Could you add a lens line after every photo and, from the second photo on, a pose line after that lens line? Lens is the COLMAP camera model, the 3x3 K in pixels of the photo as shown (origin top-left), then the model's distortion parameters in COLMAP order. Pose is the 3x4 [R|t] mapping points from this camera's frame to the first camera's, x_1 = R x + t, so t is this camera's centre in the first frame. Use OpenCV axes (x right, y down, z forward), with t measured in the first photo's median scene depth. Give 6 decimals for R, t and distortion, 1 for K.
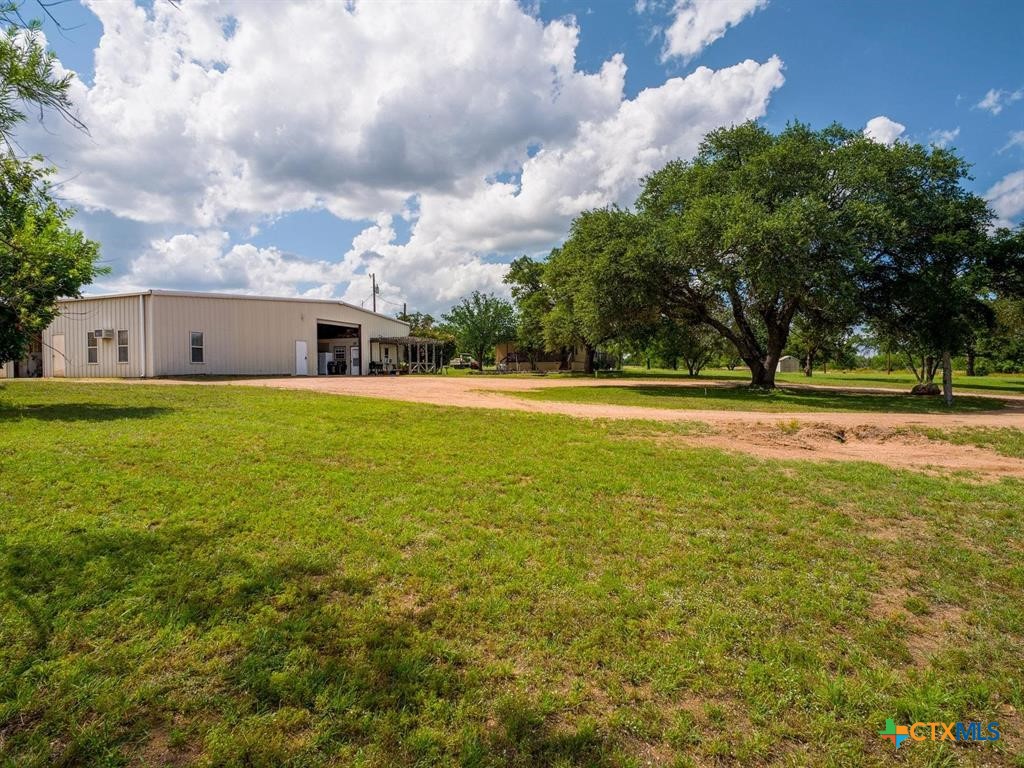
lens RADIAL K [[550.3, 0, 512.0], [0, 550.3, 384.0], [0, 0, 1]] dist [0.001359, 0.000814]
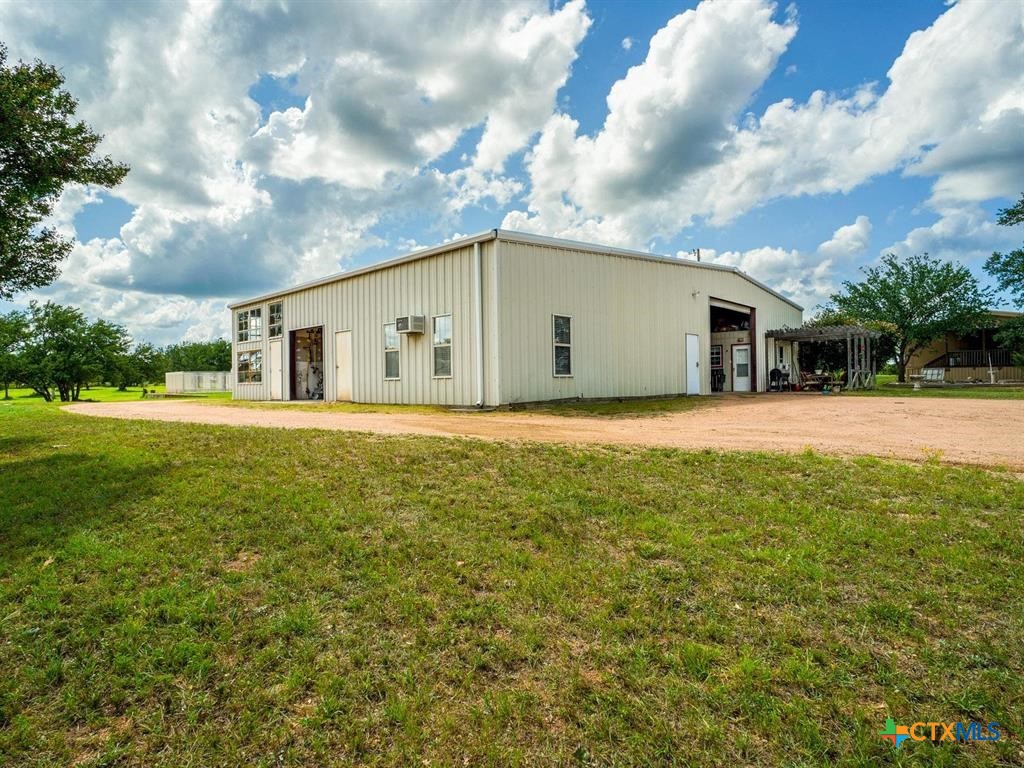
lens RADIAL K [[550.3, 0, 512.0], [0, 550.3, 384.0], [0, 0, 1]] dist [0.001359, 0.000814]
pose [[0.922134, -0.003418, -0.386854, -0.398007], [-0.001762, 0.999913, -0.013034, -0.023707], [0.386866, 0.012701, 0.922049, 0.489492]]
